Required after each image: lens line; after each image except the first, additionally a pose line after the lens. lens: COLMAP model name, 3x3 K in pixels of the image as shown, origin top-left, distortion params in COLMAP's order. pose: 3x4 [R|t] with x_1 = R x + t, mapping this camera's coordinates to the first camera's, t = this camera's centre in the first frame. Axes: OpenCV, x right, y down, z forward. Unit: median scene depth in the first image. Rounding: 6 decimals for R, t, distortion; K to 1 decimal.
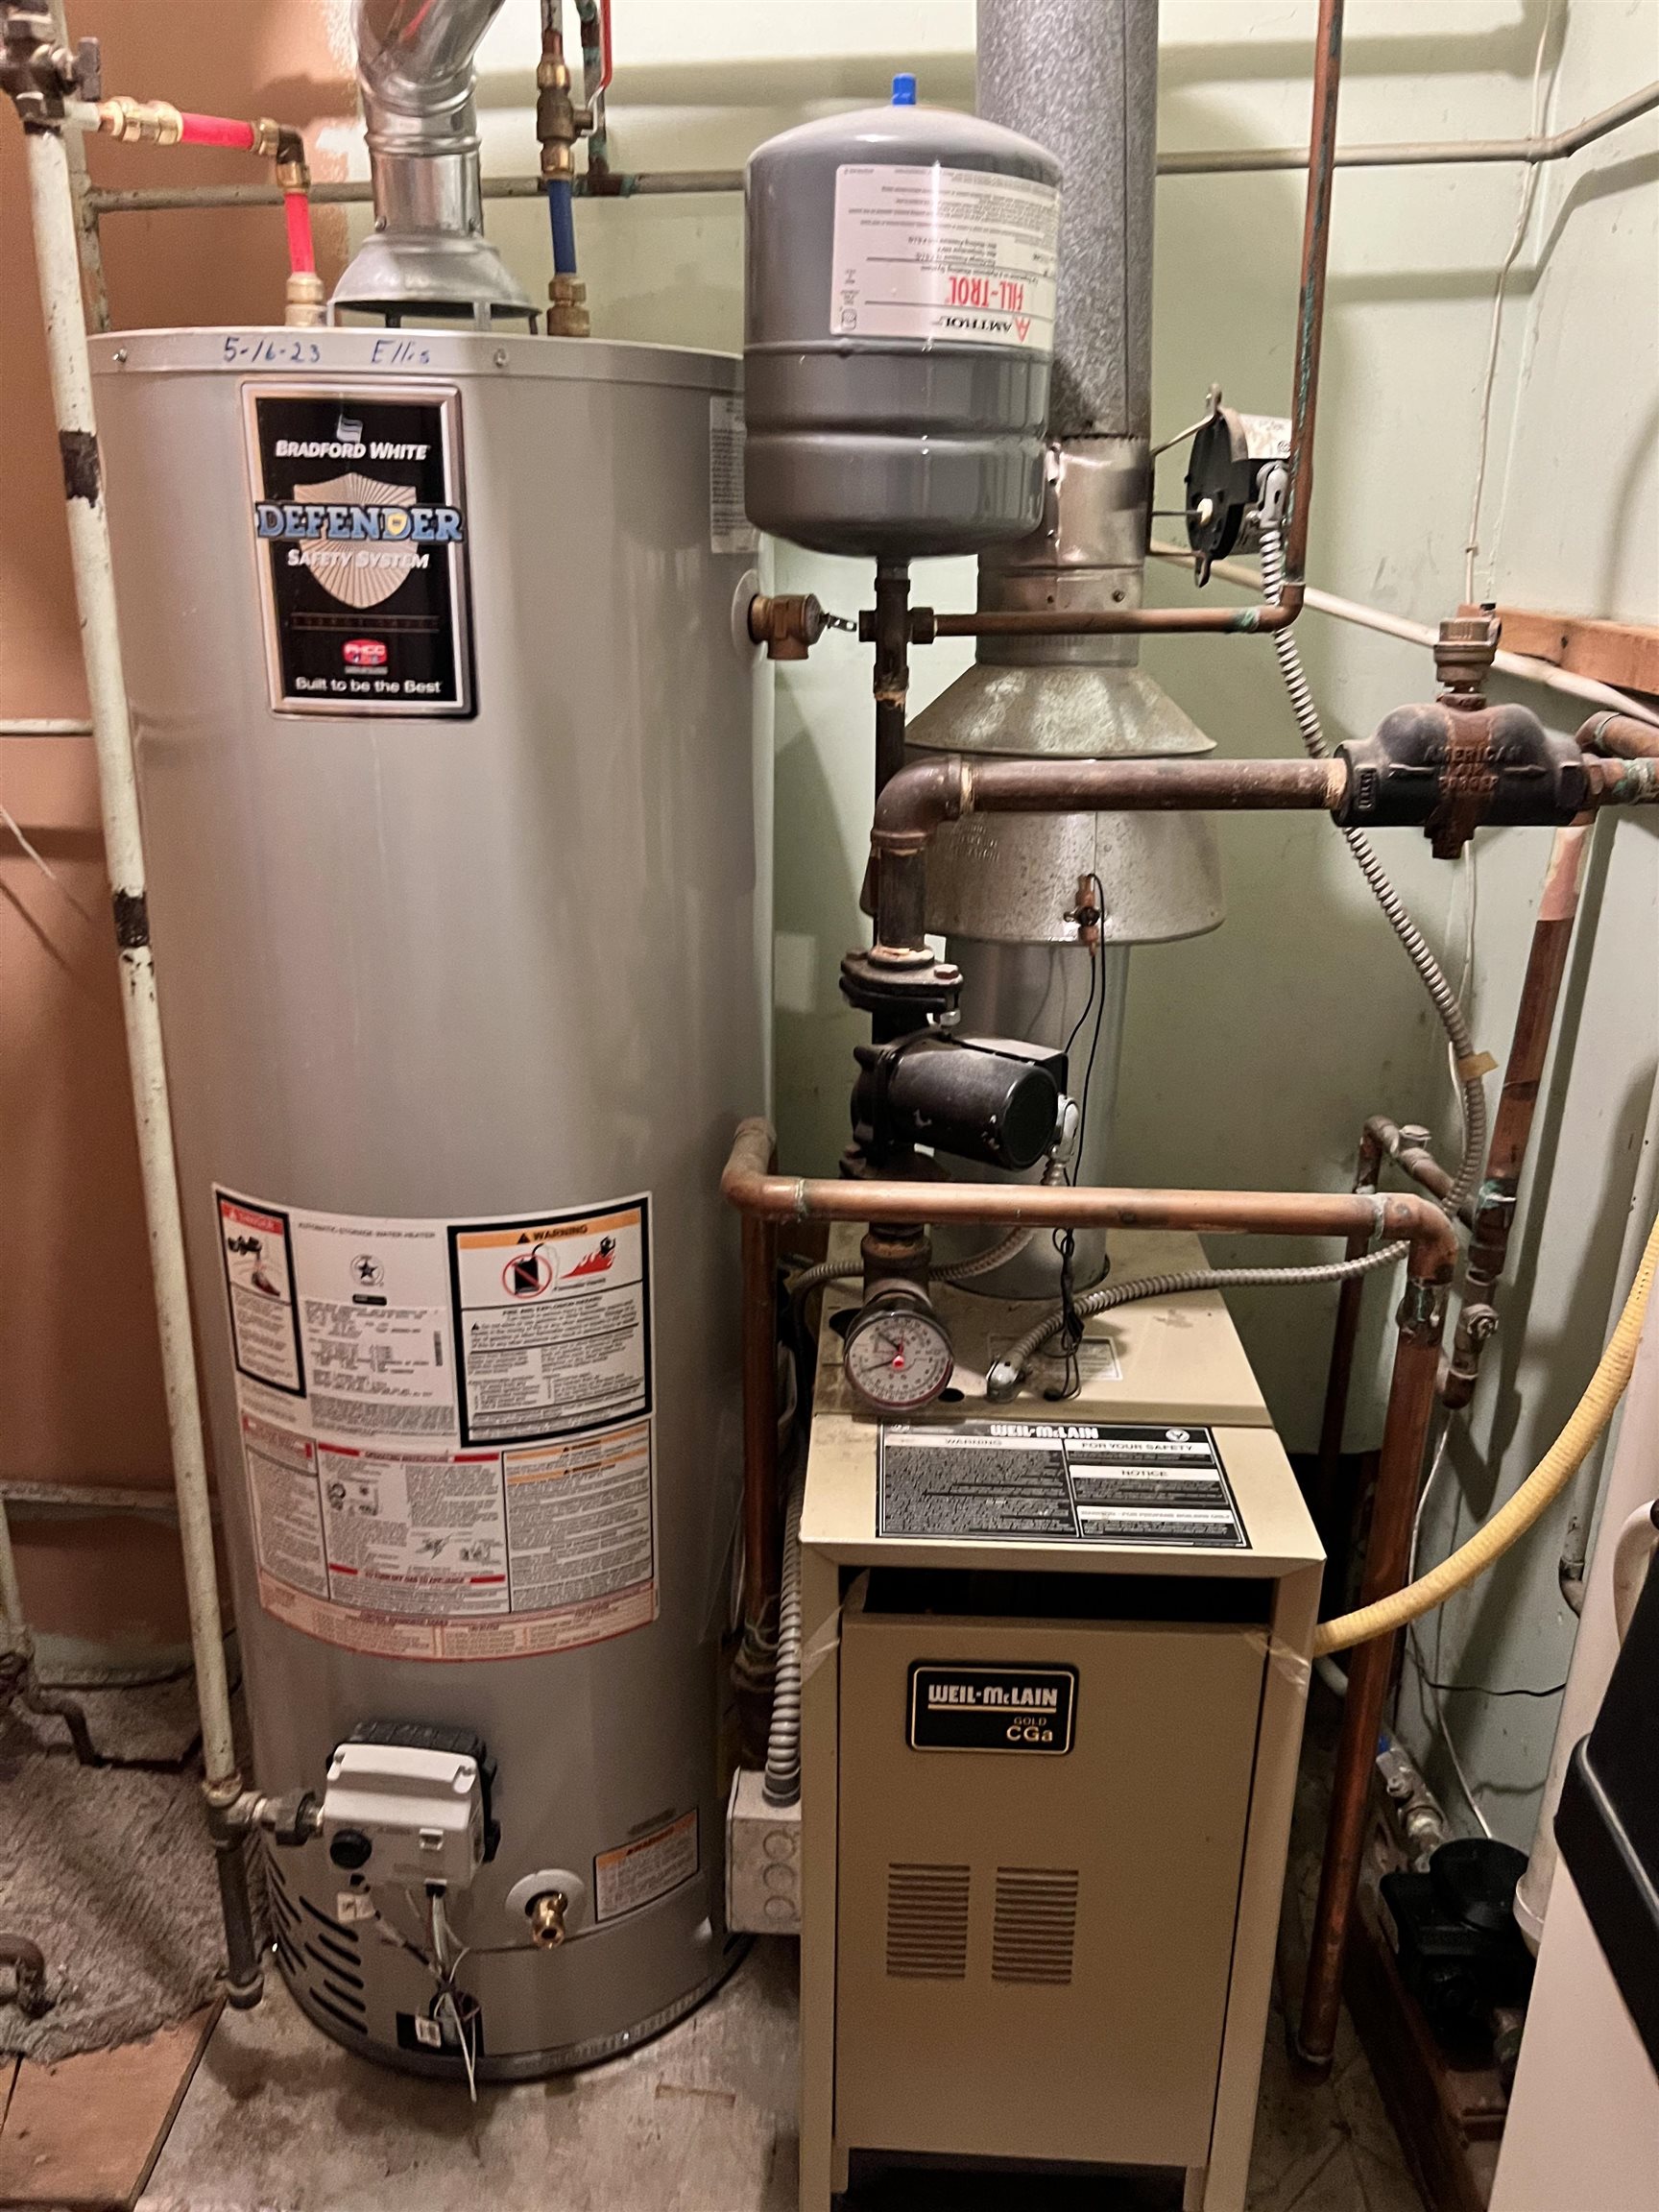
lens RADIAL K [[1667.1, 0, 829.2], [0, 1667.1, 1079.3], [0, 0, 1]] dist [0.052309, -0.070004]
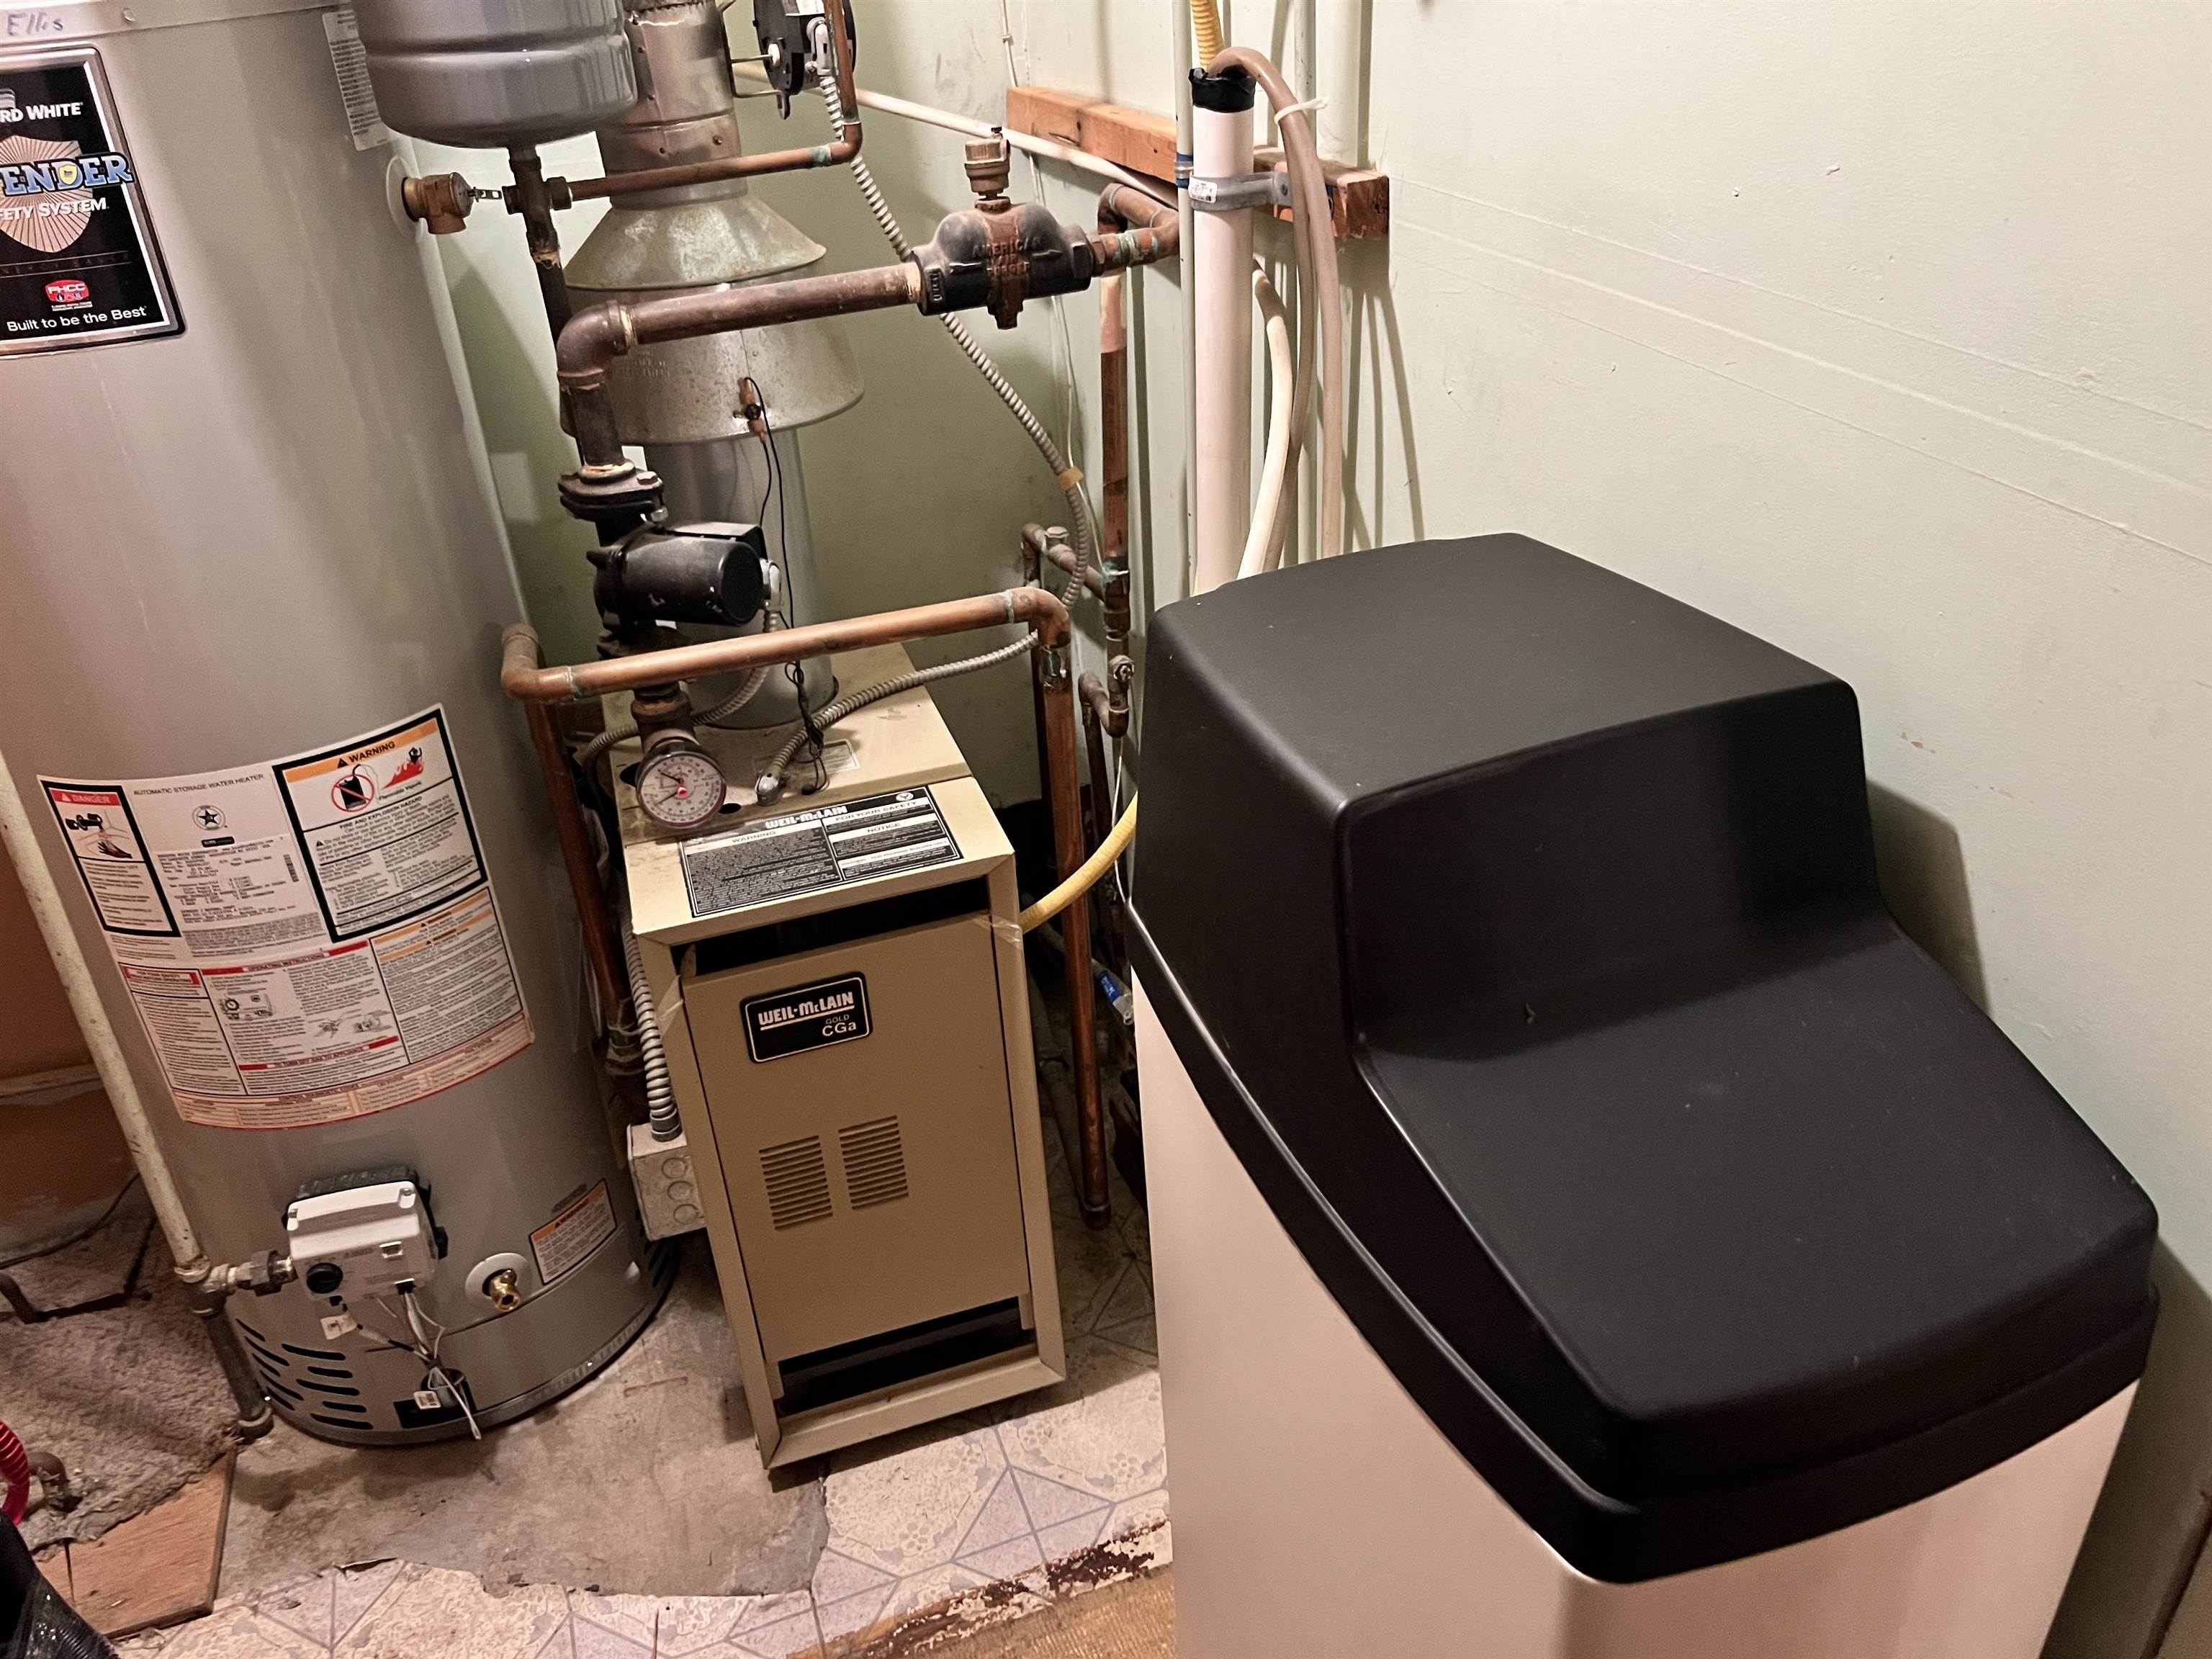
lens RADIAL K [[1667.1, 0, 1094.8], [0, 1667.1, 815.1], [0, 0, 1]] dist [0.052309, -0.070004]
pose [[0.937745, -0.228904, 0.261221, -0.000845], [0.179632, 0.963333, 0.199301, -0.011533], [-0.297264, -0.139970, 0.944480, -0.307629]]
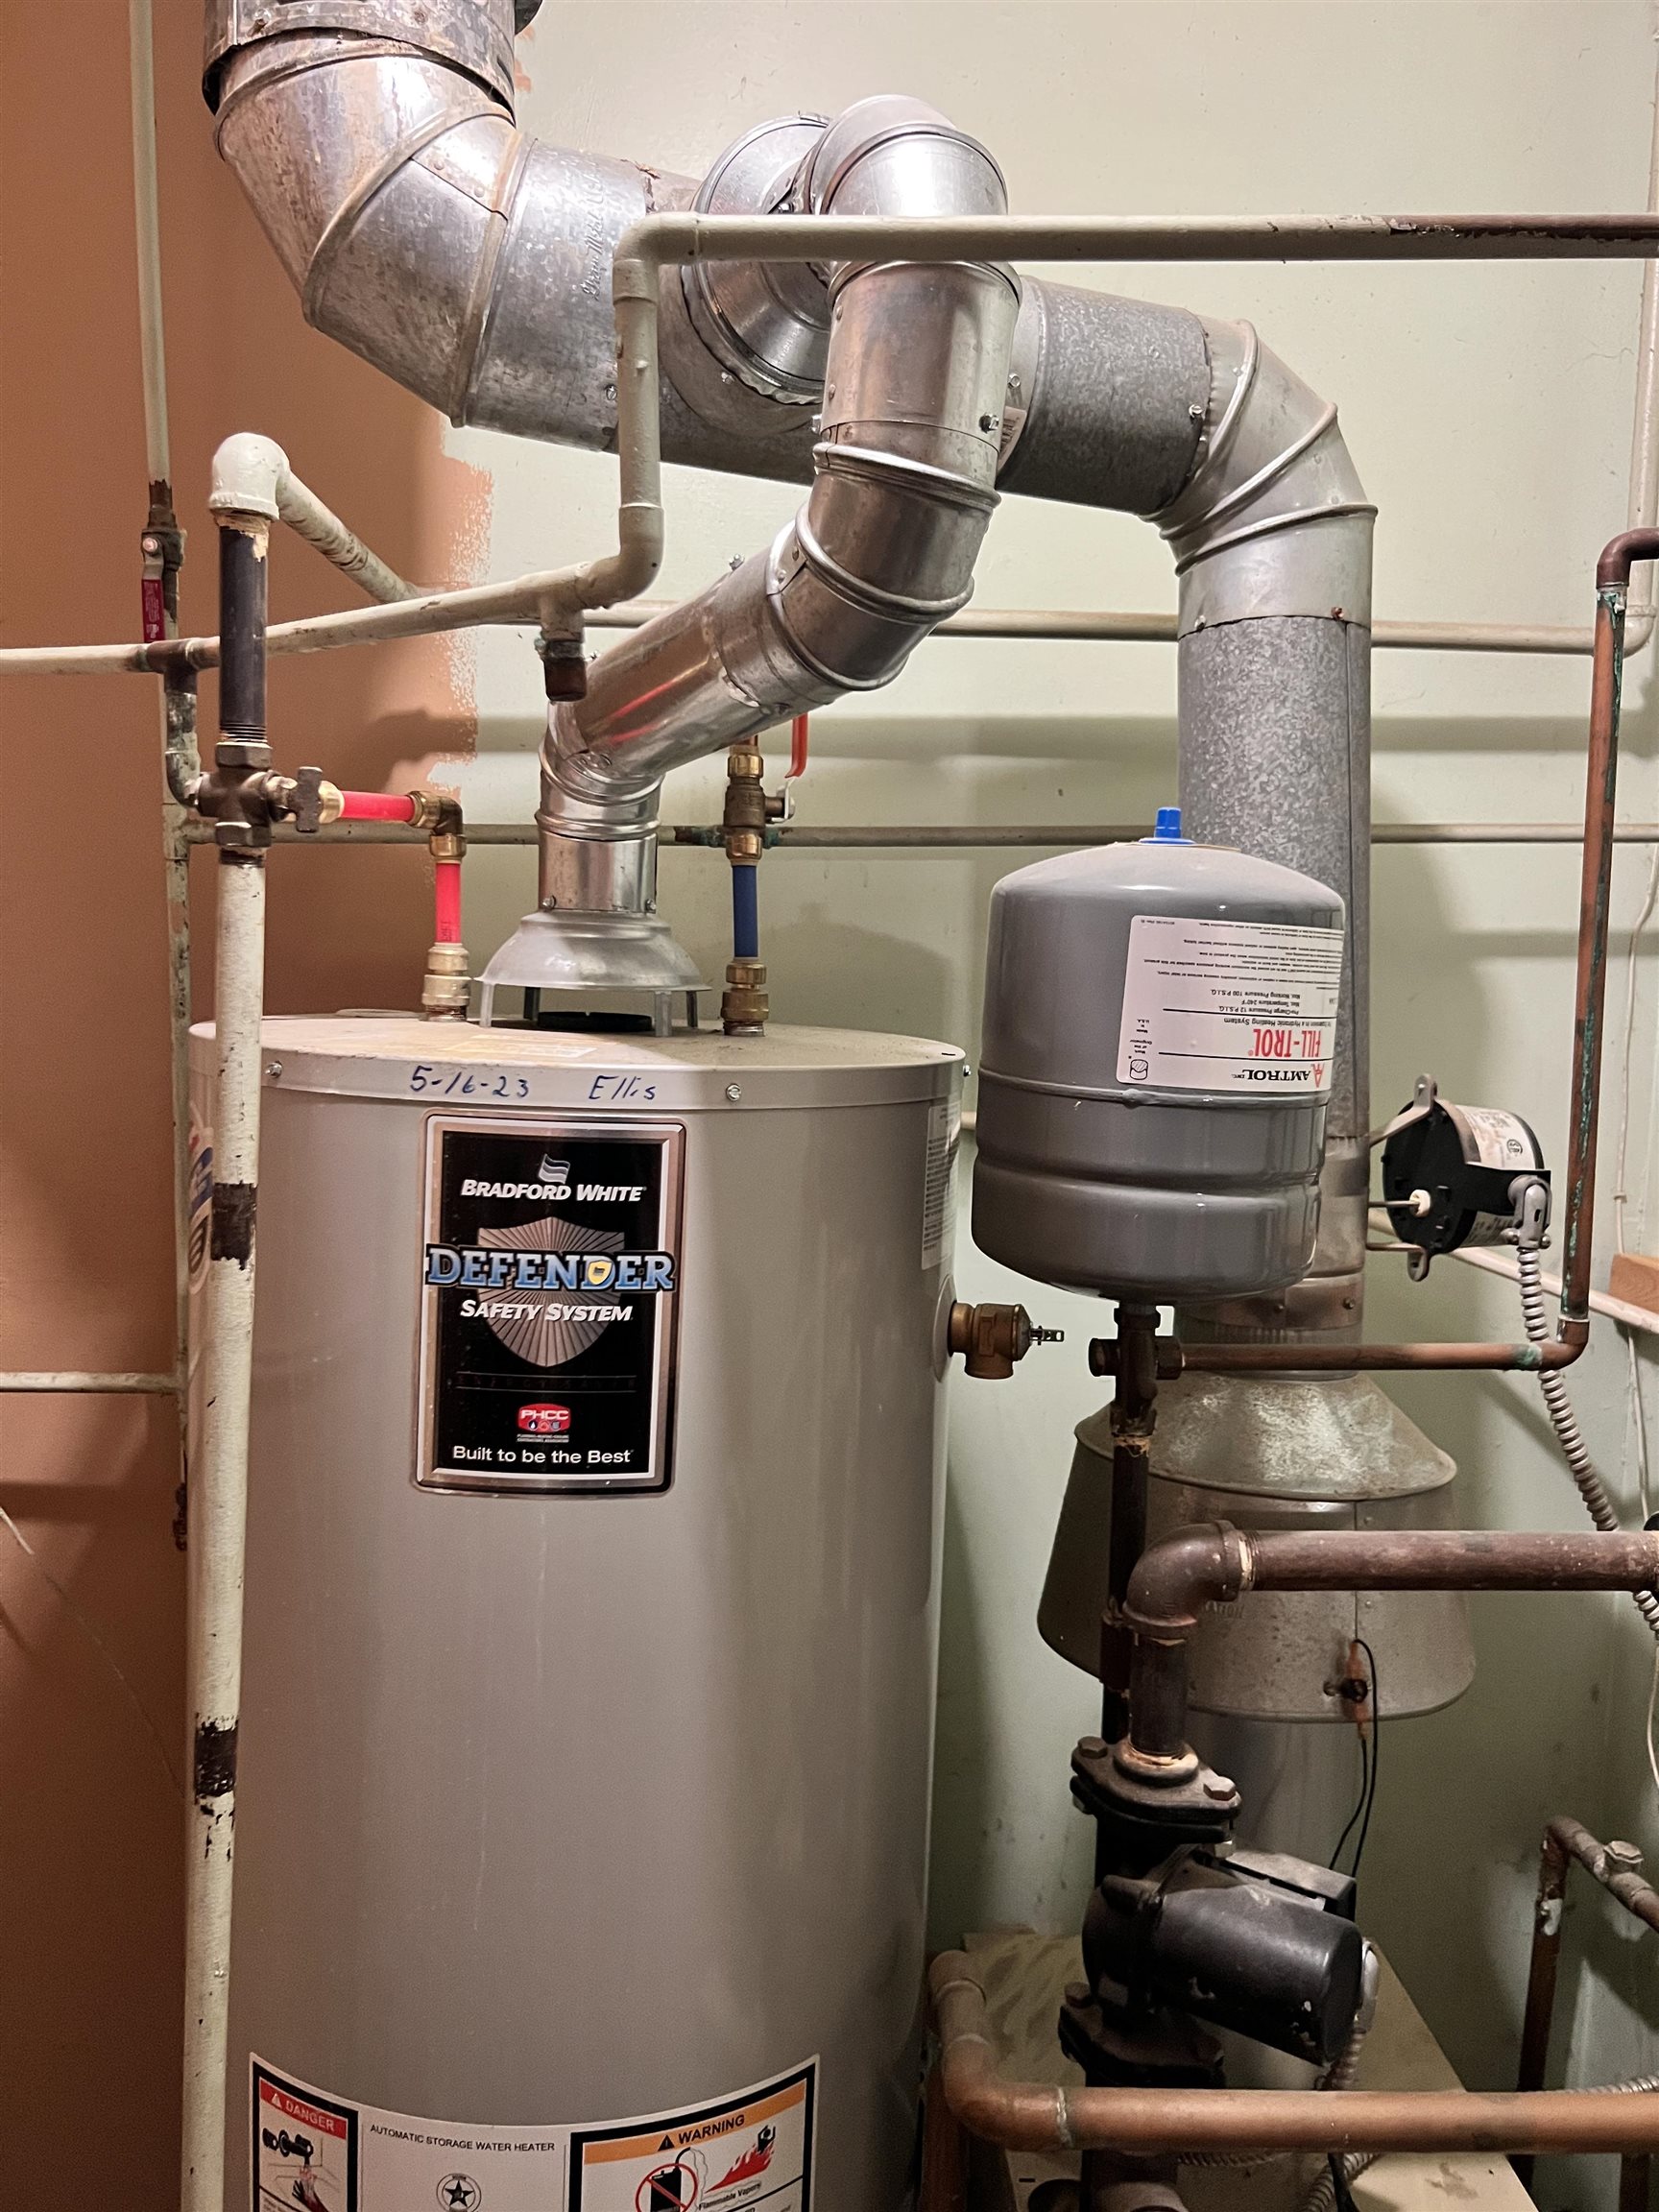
lens RADIAL K [[1667.1, 0, 829.1], [0, 1667.1, 1085.9], [0, 0, 1]] dist [0.052309, -0.070004]
pose [[0.996586, 0.018871, 0.080380, -0.185091], [0.001329, 0.969738, -0.244145, -0.190035], [-0.082555, 0.243418, 0.966402, 0.135705]]
